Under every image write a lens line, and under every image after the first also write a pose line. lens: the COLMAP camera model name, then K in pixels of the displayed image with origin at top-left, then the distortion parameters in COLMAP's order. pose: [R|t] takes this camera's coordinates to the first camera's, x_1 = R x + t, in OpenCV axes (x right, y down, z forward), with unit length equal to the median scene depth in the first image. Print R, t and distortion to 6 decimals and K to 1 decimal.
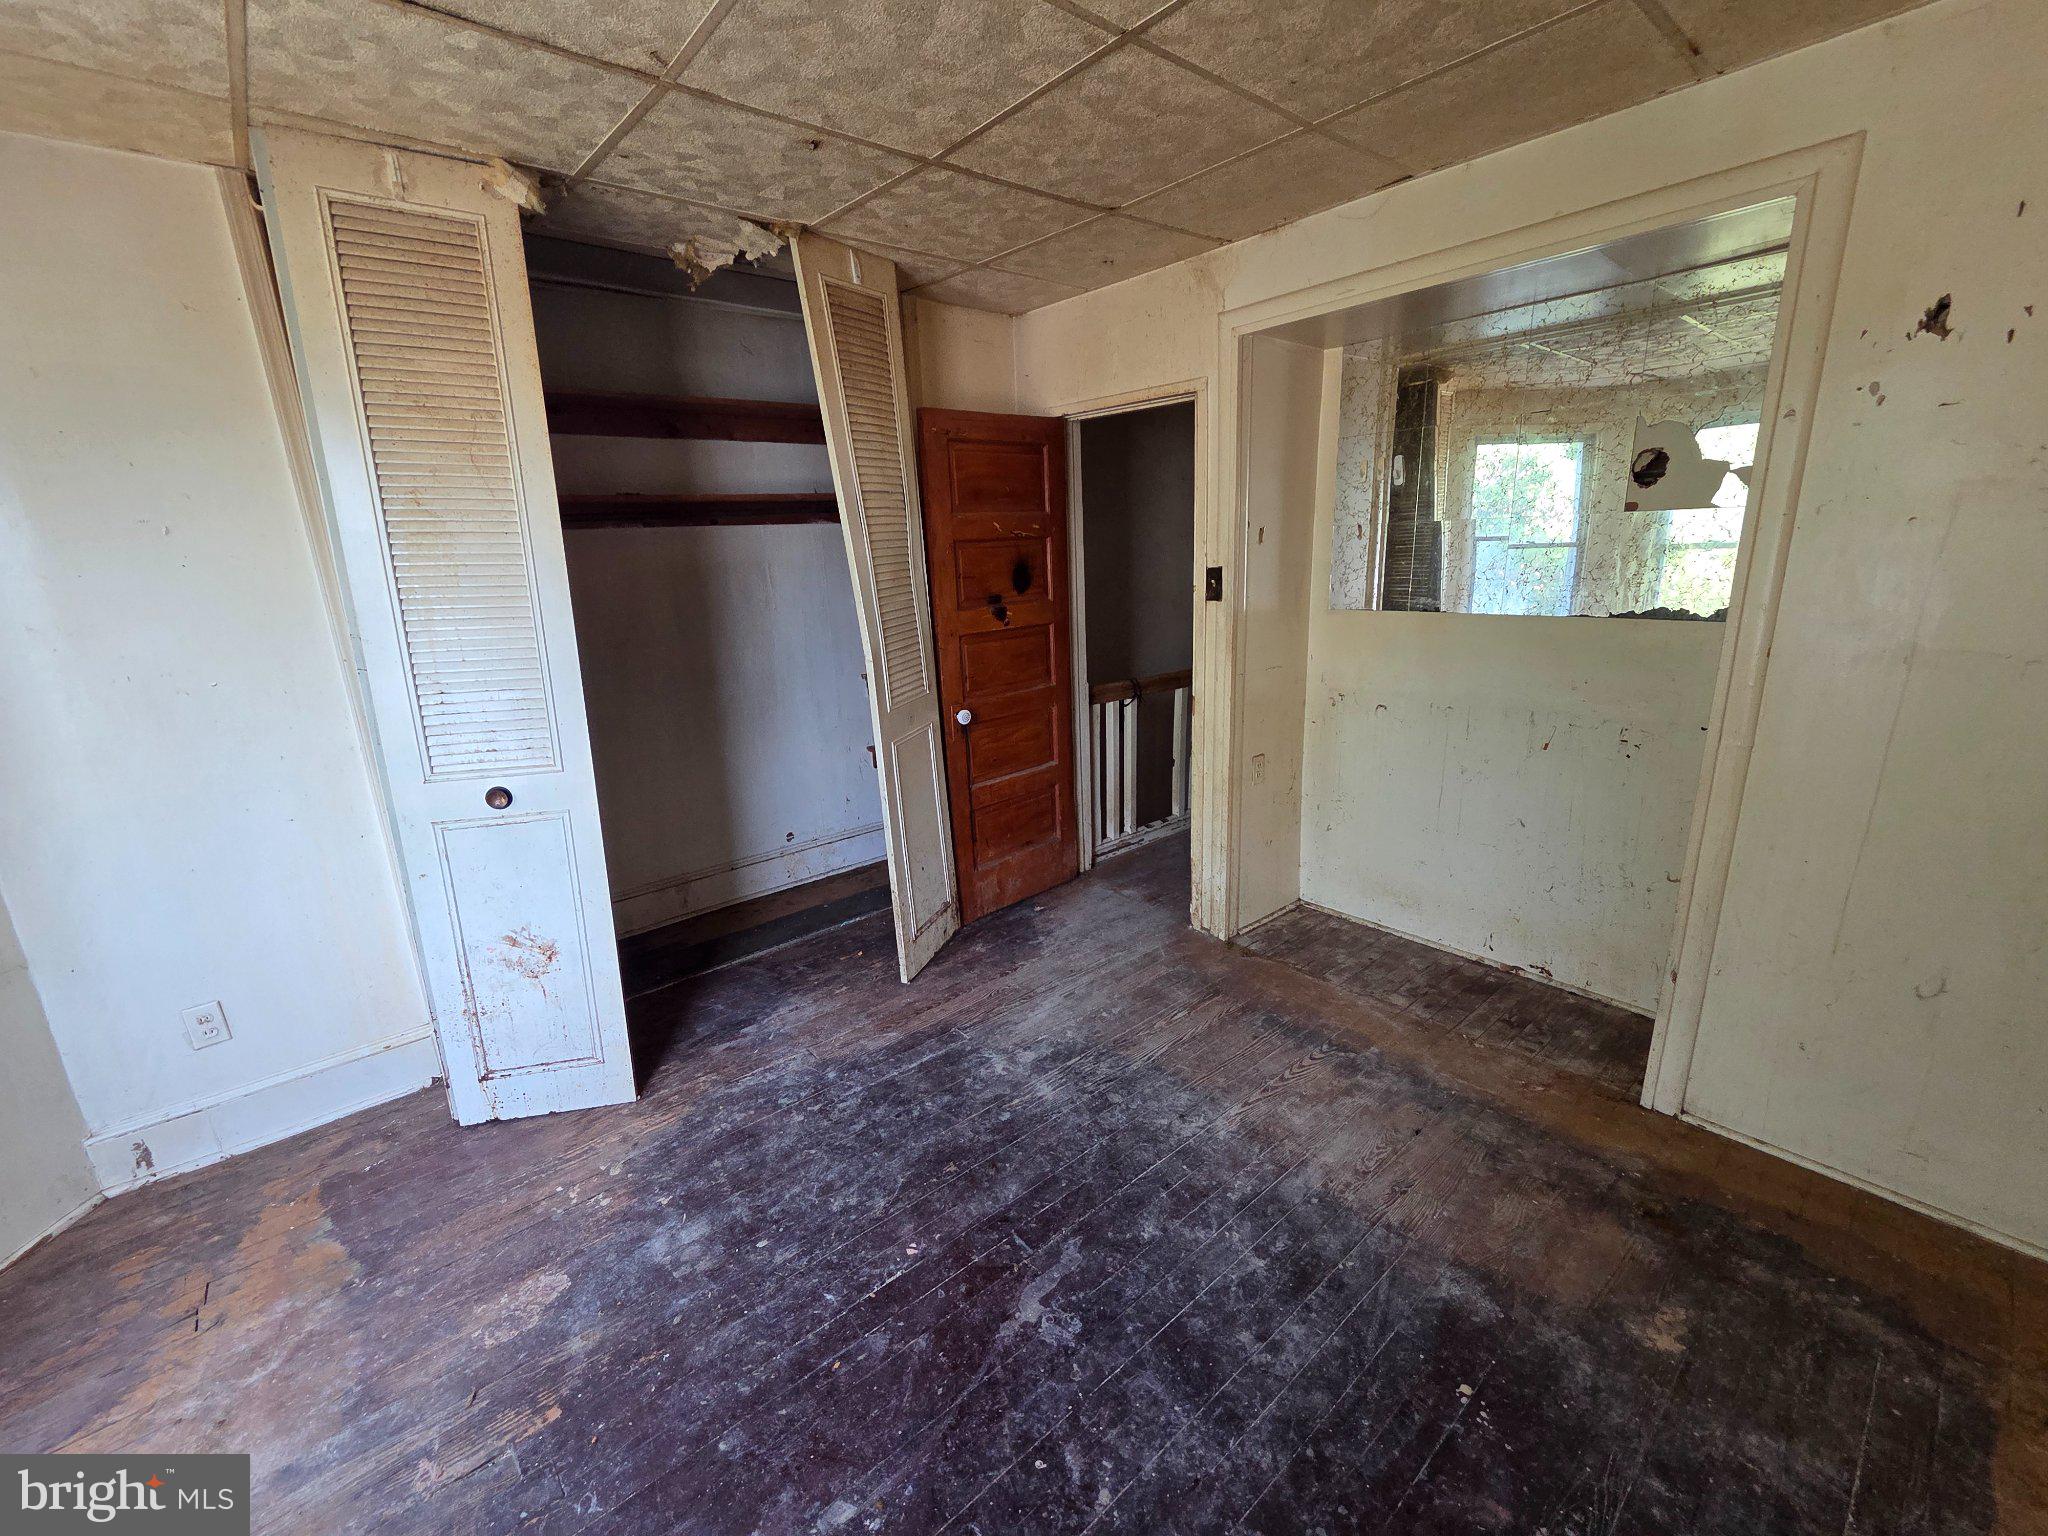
lens RADIAL K [[834.3, 0, 1024.0], [0, 834.3, 768.0], [0, 0, 1]] dist [-0.019701, 0.004765]
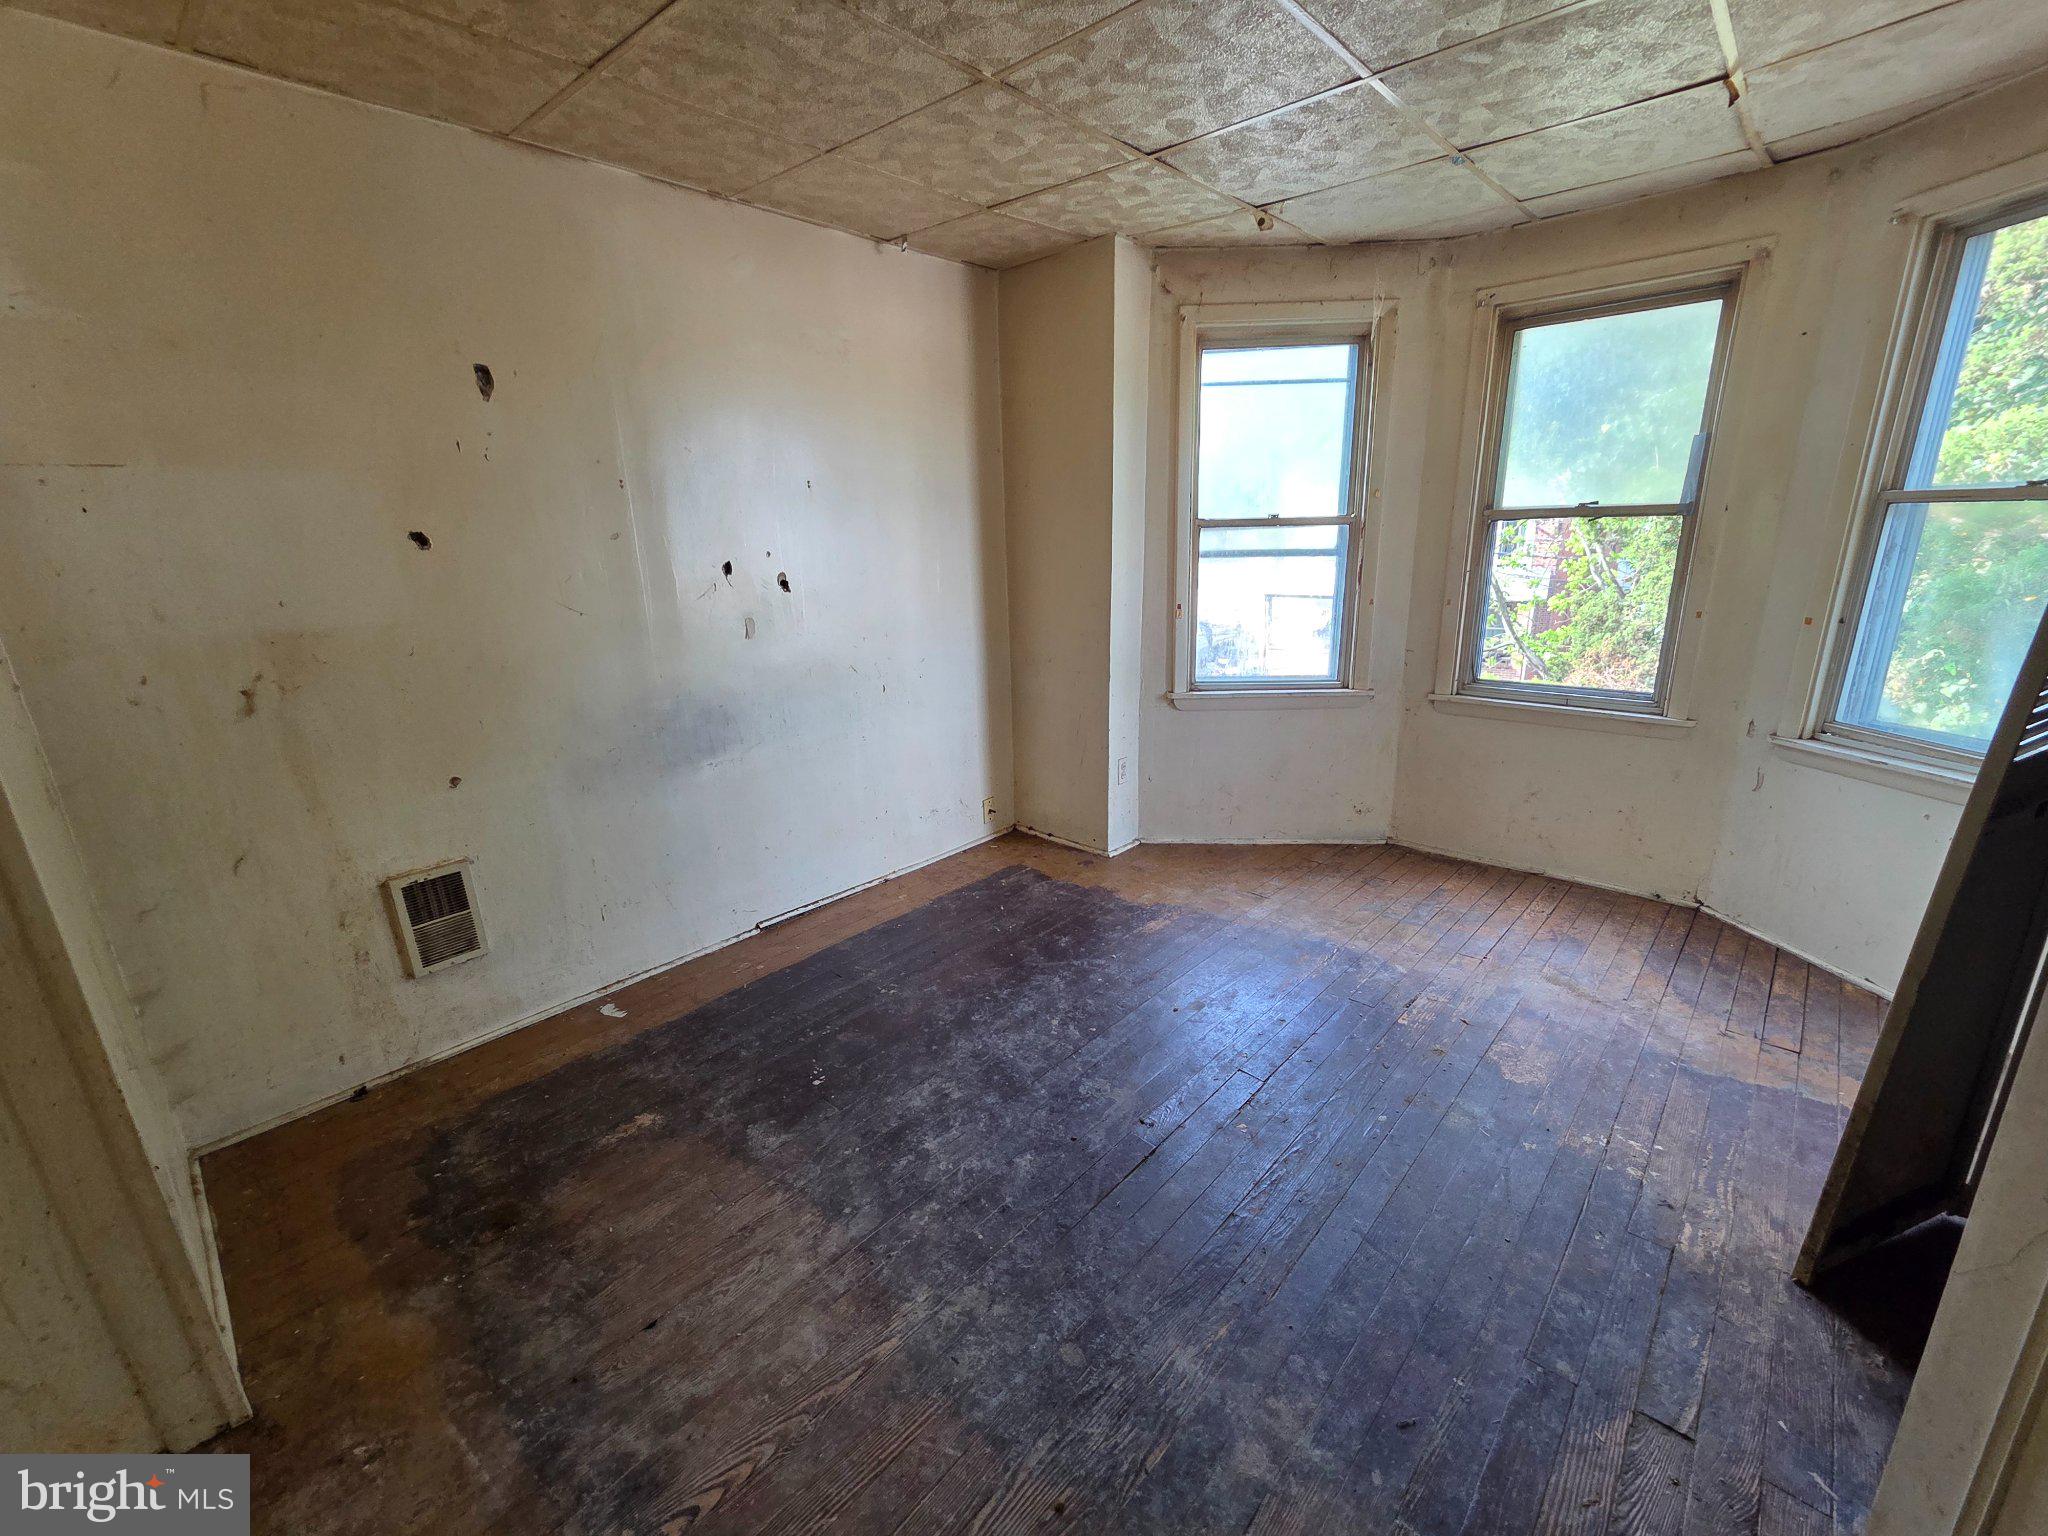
lens RADIAL K [[834.3, 0, 1024.0], [0, 834.3, 768.0], [0, 0, 1]] dist [-0.019701, 0.004765]
pose [[-0.991124, 0.096991, -0.090911, 0.203627], [0.037158, 0.858735, 0.511071, -0.393520], [0.127638, 0.503157, -0.854717, 1.671968]]
